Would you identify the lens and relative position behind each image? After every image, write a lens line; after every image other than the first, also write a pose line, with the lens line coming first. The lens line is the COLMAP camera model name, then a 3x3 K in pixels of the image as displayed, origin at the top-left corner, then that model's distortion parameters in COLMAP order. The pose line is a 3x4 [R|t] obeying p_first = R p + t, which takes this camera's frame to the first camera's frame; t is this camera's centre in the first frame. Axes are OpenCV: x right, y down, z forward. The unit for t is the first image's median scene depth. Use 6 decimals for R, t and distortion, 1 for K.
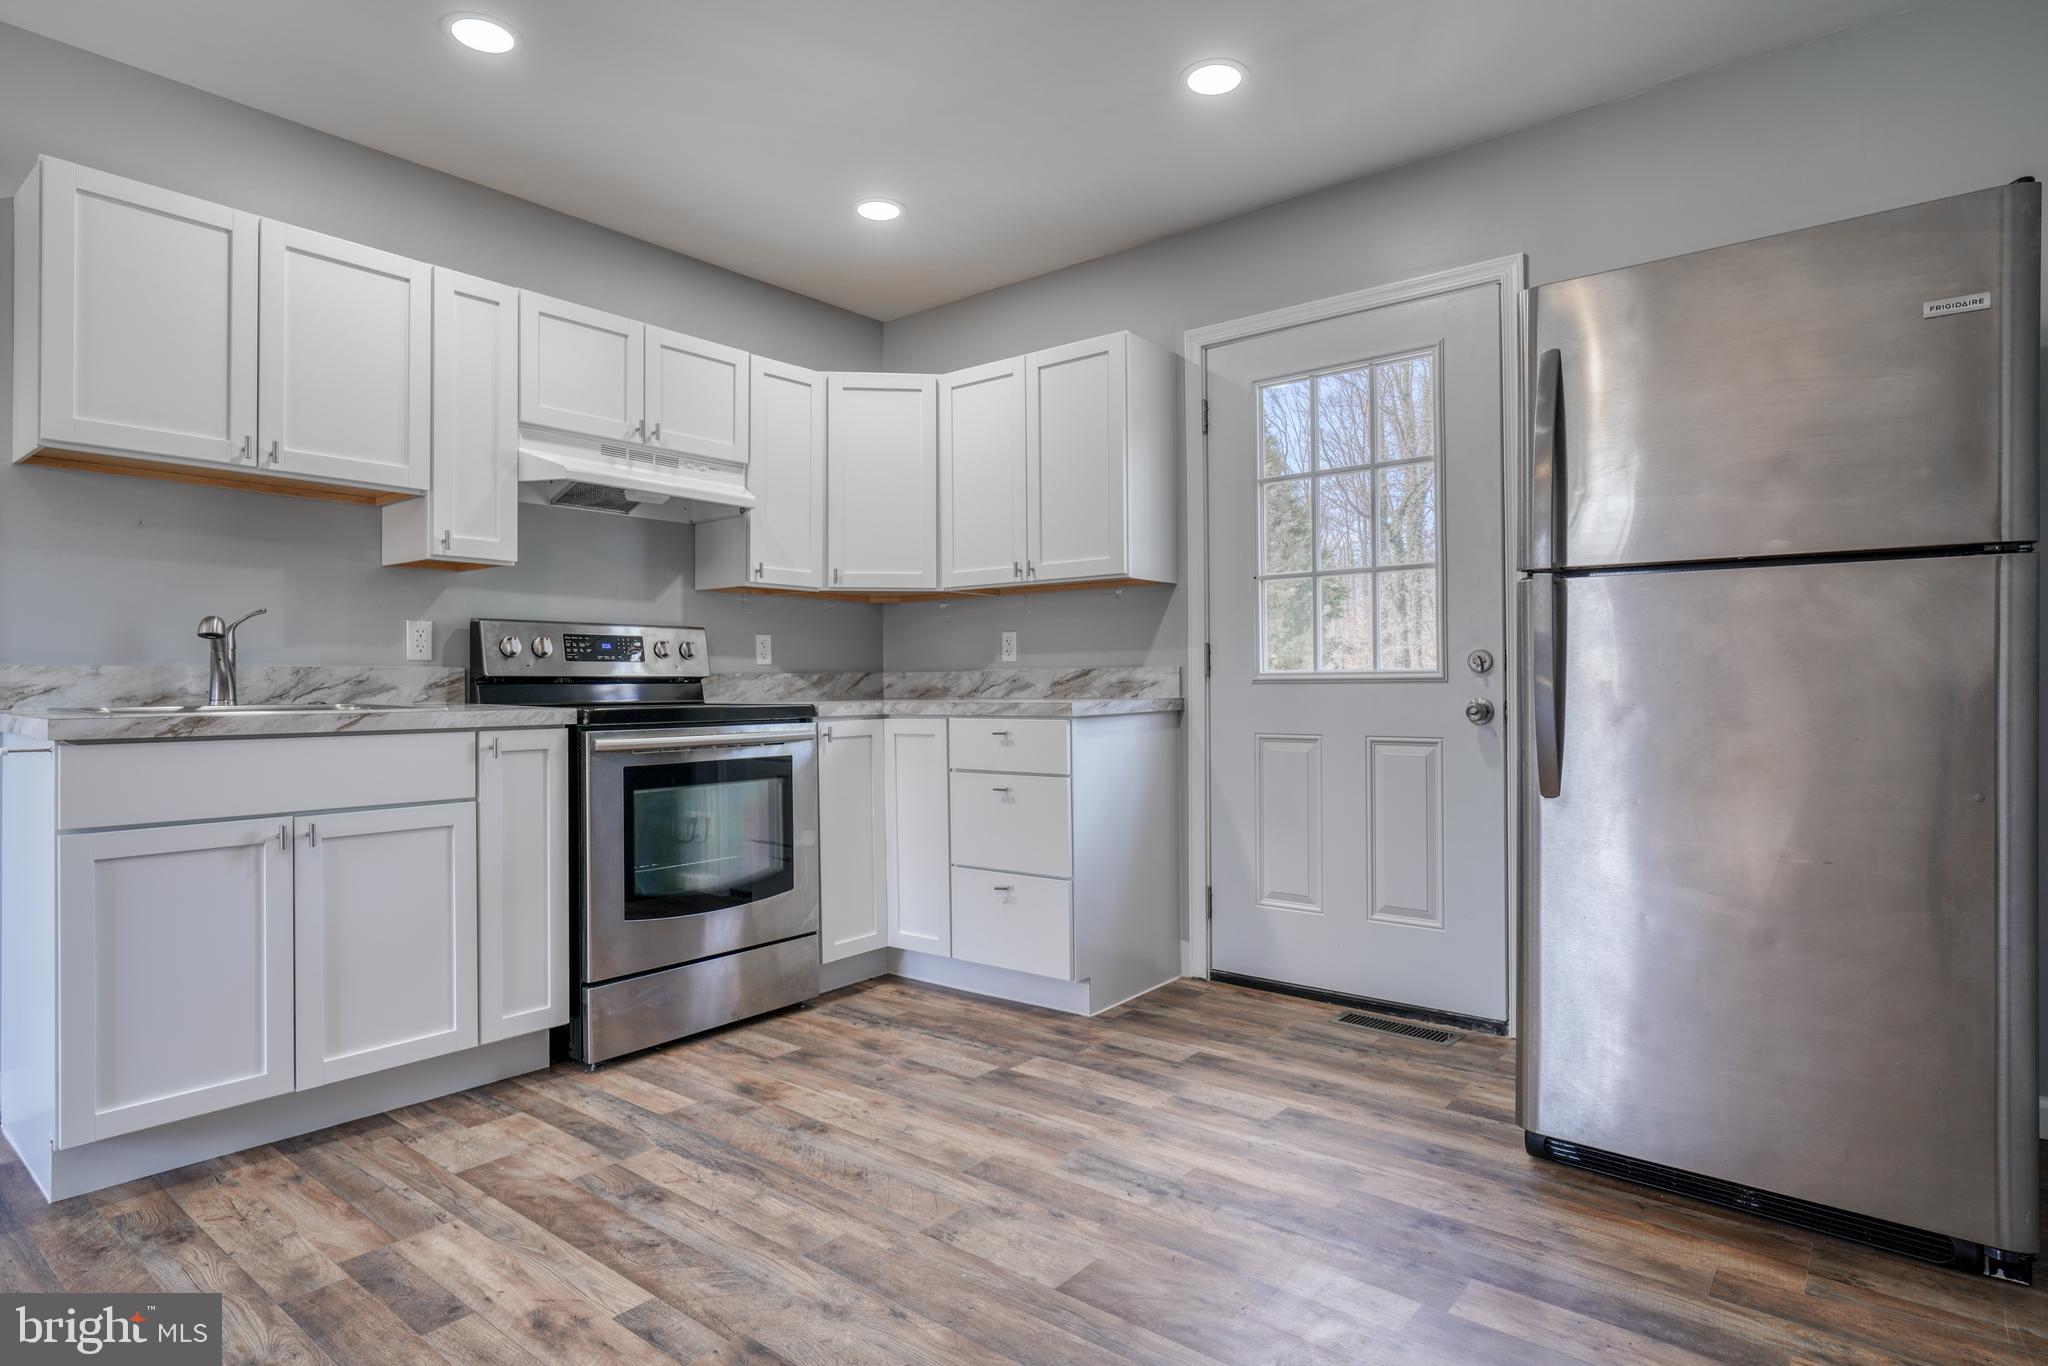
lens RADIAL K [[1085.4, 0, 1024.0], [0, 1085.4, 683.0], [0, 0, 1]] dist [-0.009917, 0.000452]
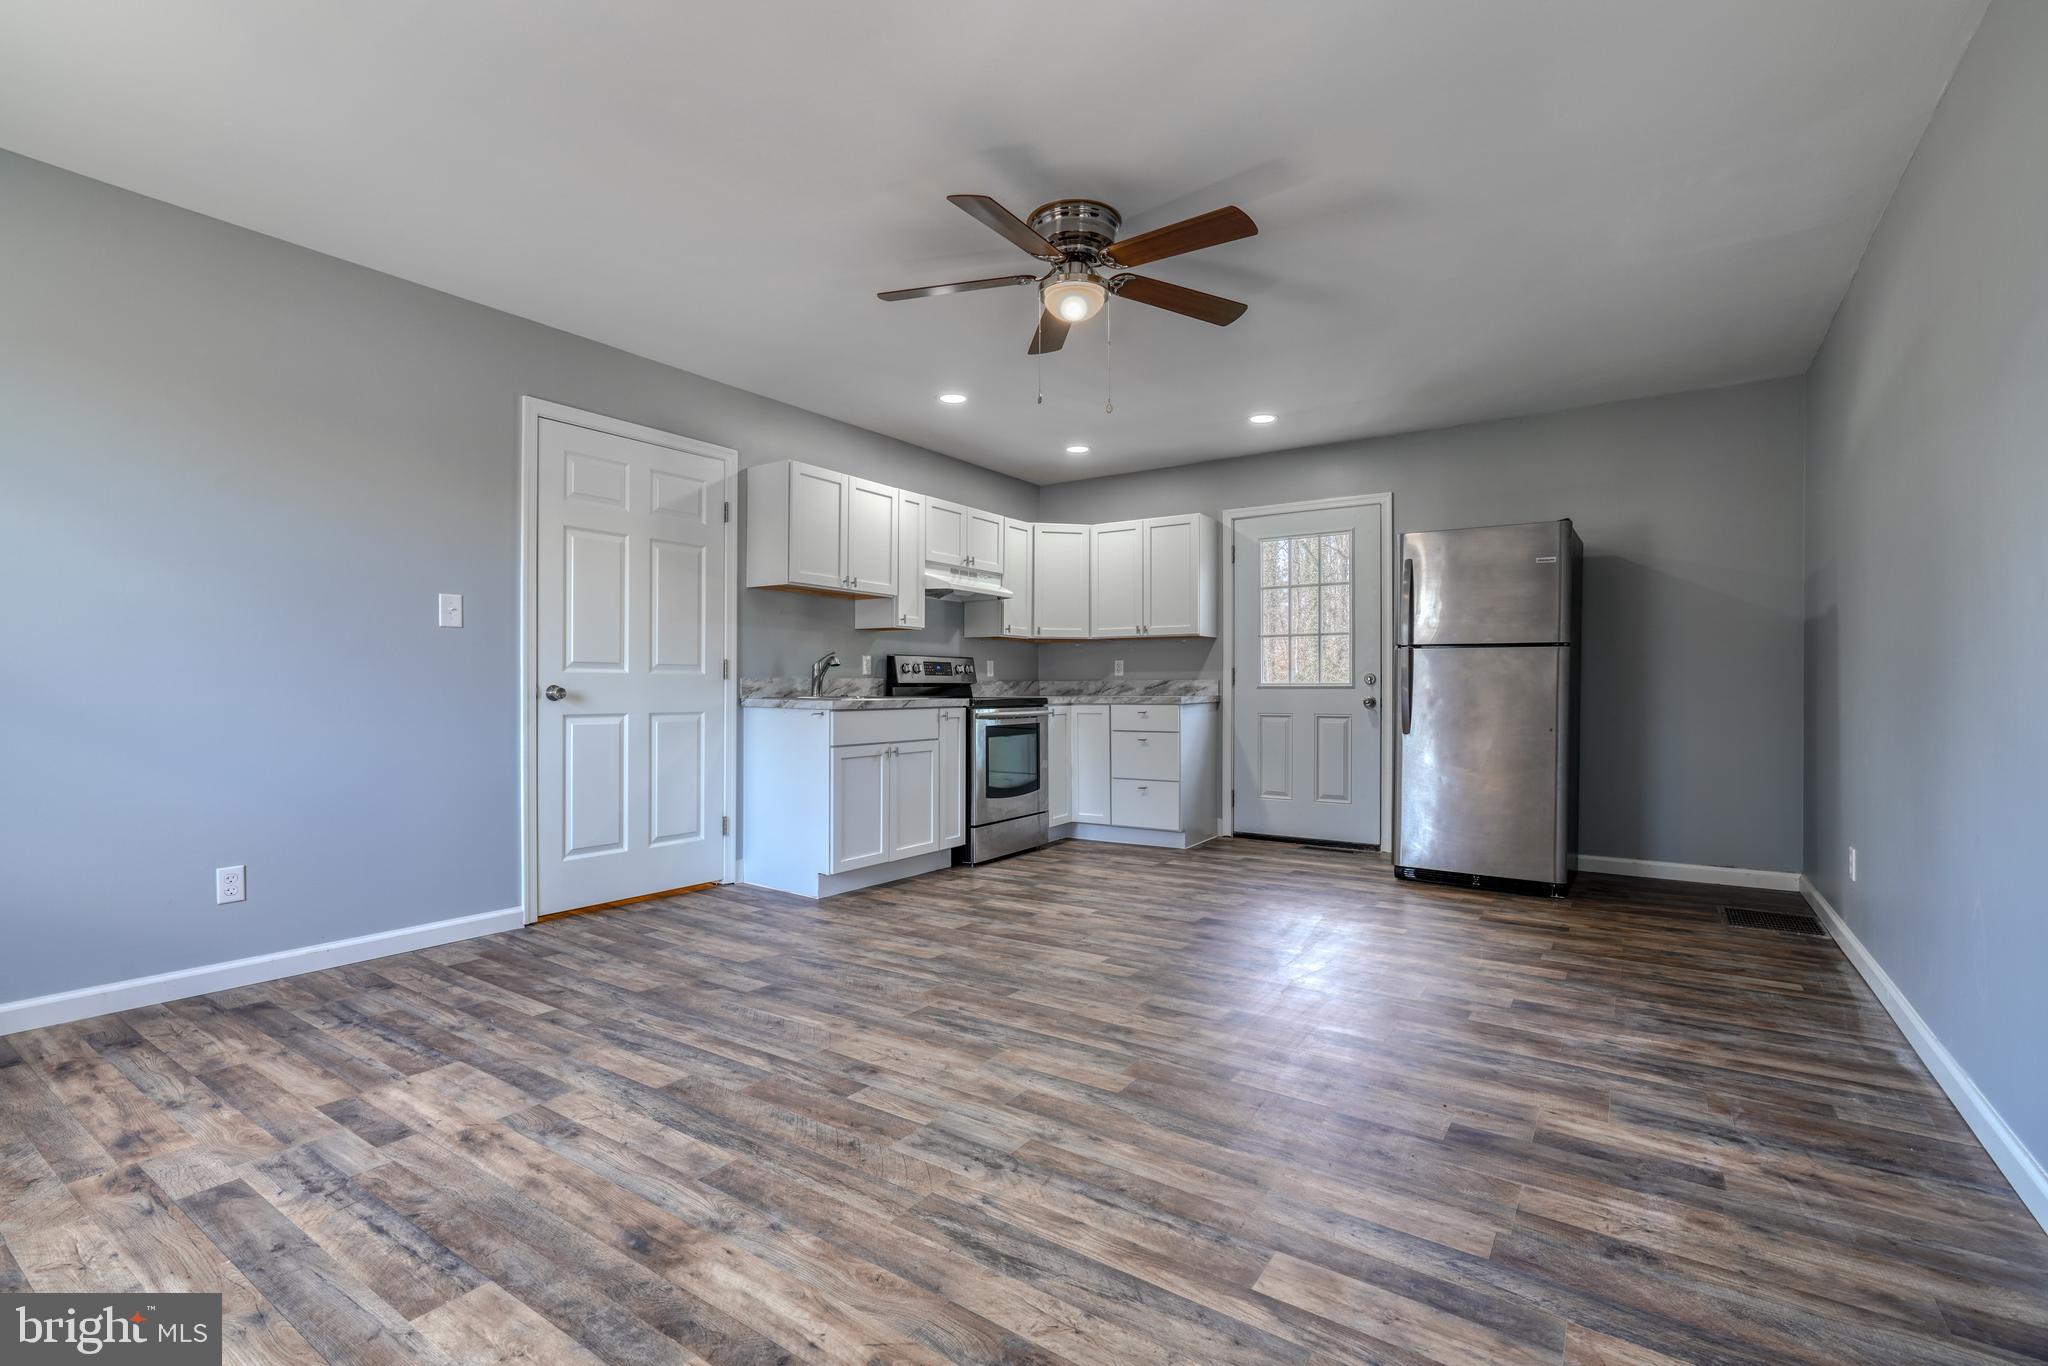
lens RADIAL K [[913.1, 0, 1035.6], [0, 913.1, 690.9], [0, 0, 1]] dist [0.009289, 0.000108]
pose [[0.995289, 0.004858, 0.096826, -0.425831], [-0.005423, 0.999970, 0.005580, -0.002435], [-0.096796, -0.006078, 0.995286, -0.761803]]
